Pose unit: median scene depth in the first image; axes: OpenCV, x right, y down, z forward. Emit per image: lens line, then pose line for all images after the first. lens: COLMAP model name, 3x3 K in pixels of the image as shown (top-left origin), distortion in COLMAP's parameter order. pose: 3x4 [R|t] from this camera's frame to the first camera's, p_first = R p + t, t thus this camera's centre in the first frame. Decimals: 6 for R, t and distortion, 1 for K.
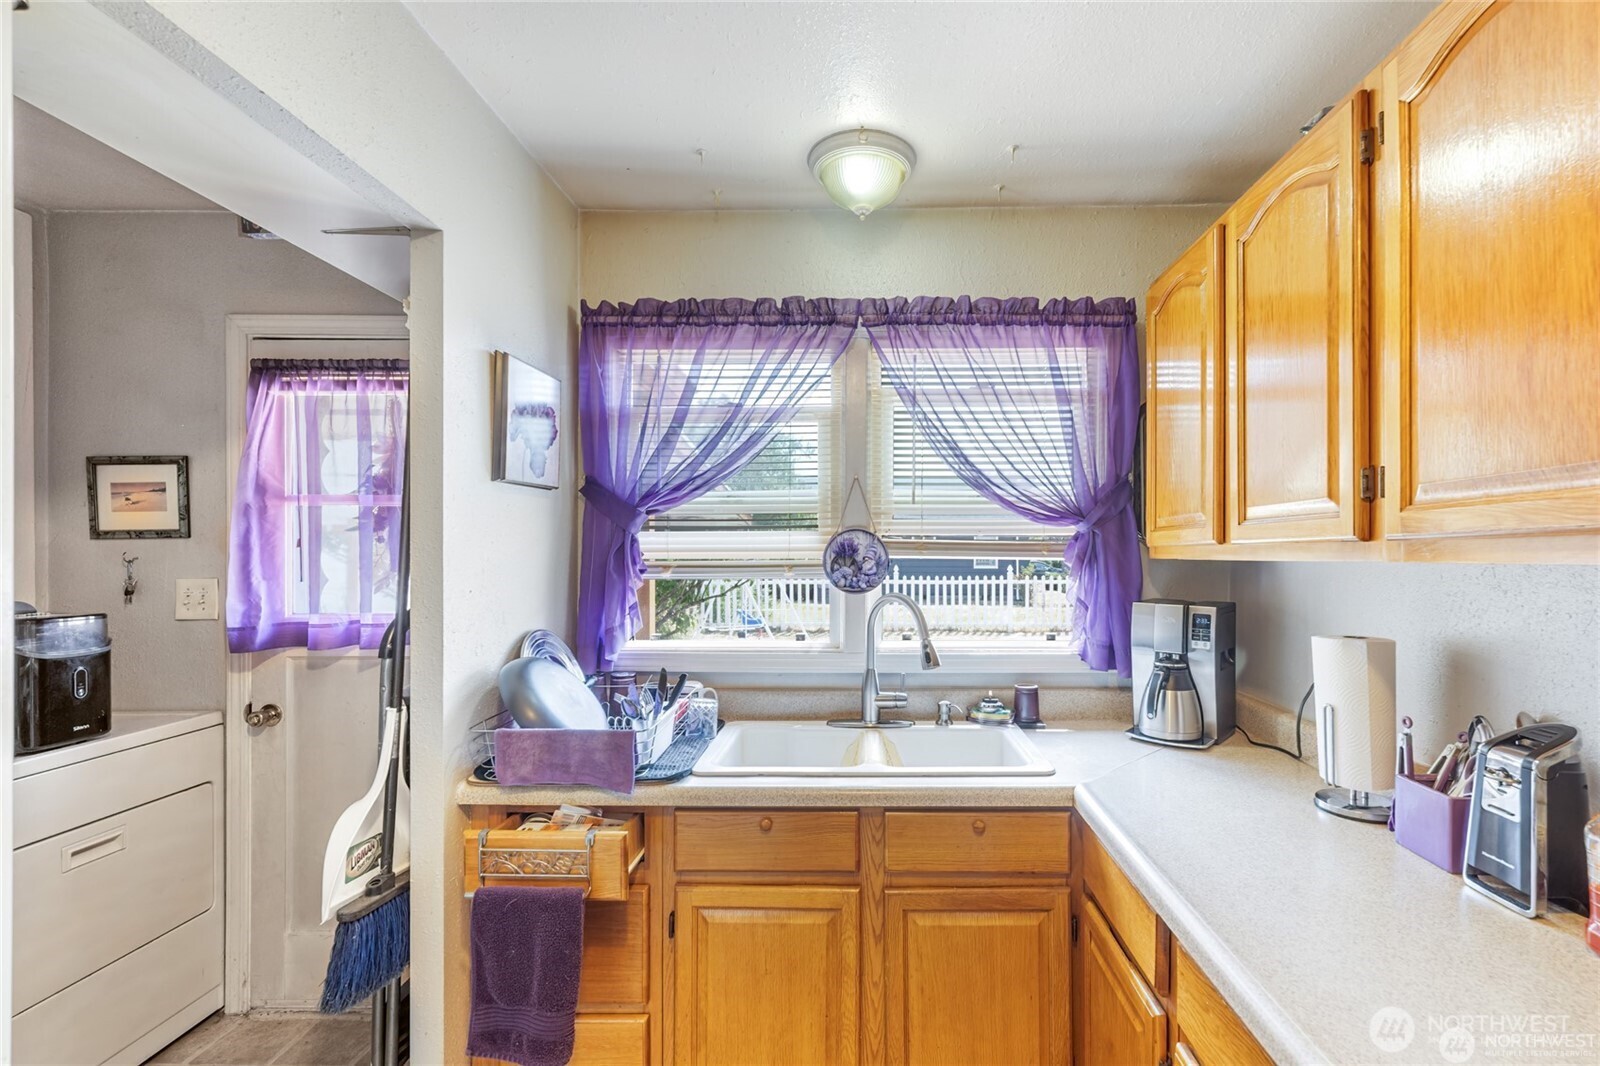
lens RADIAL K [[727.2, 0, 849.0], [0, 727.2, 556.8], [0, 0, 1]] dist [0.007913, 0.000264]
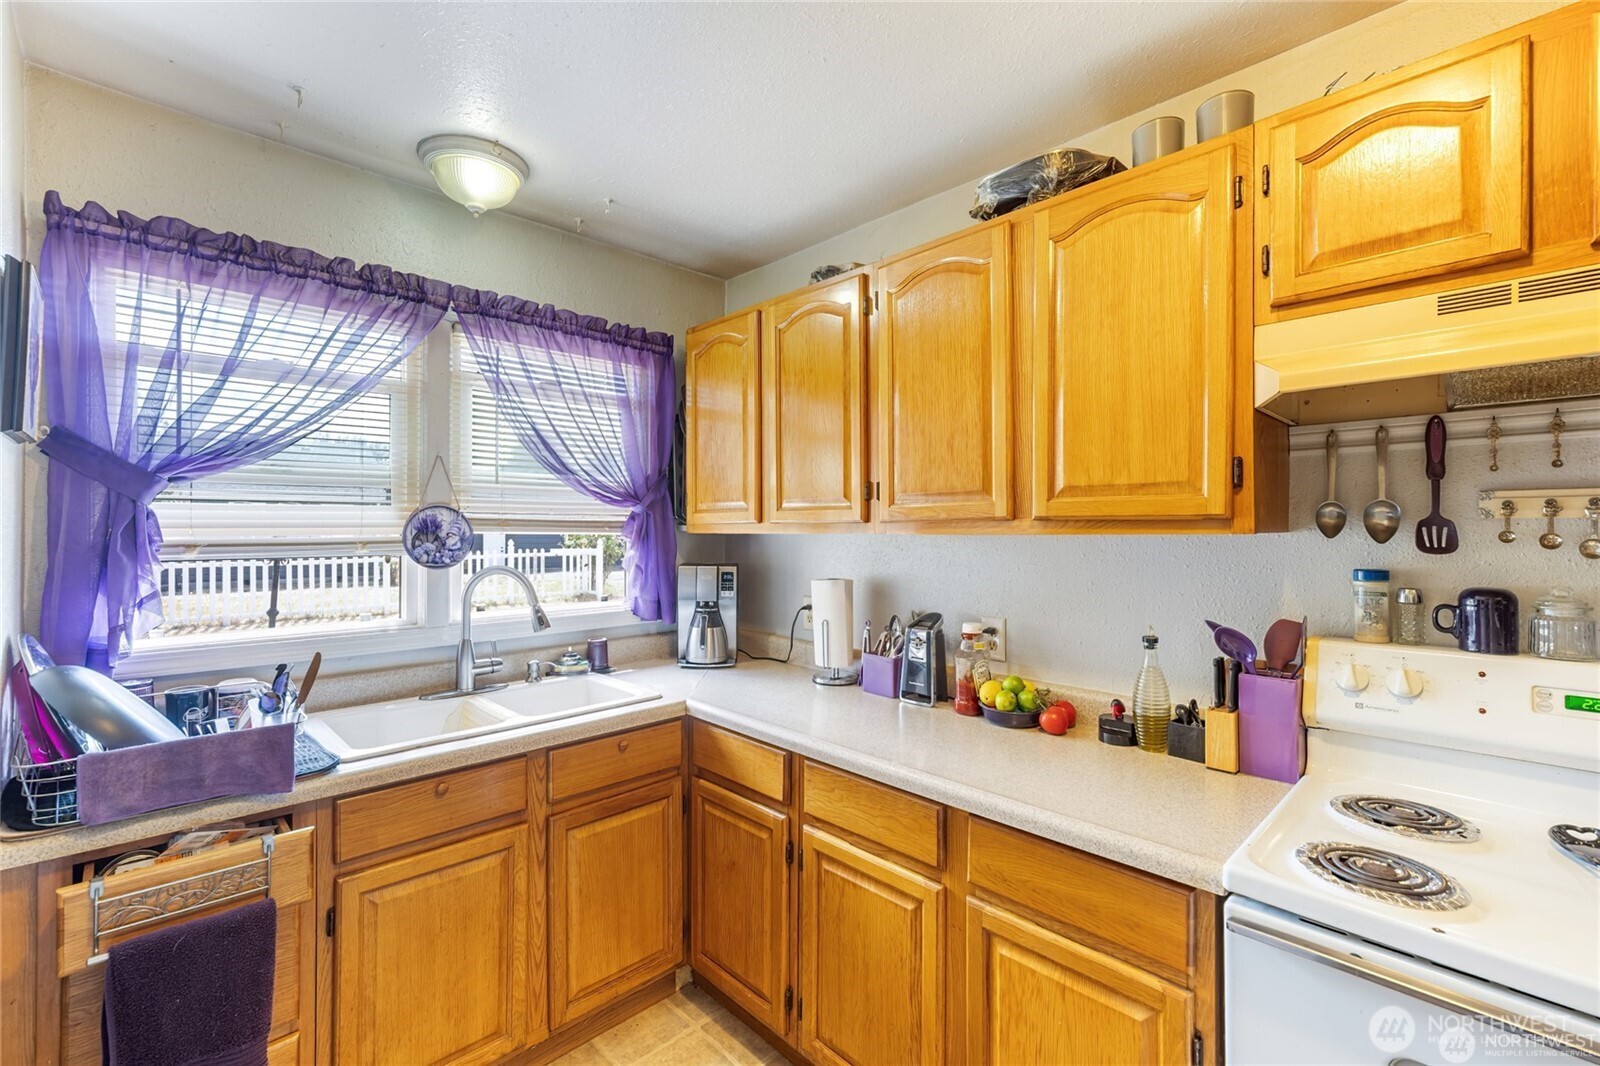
lens RADIAL K [[702.2, 0, 800.0], [0, 702.2, 533.0], [0, 0, 1]] dist [0.008846, 0.000257]
pose [[0.705751, -0.004727, 0.708444, -0.400915], [0.004059, 0.999988, 0.002628, -0.000394], [-0.708448, 0.001020, 0.705762, -0.069035]]
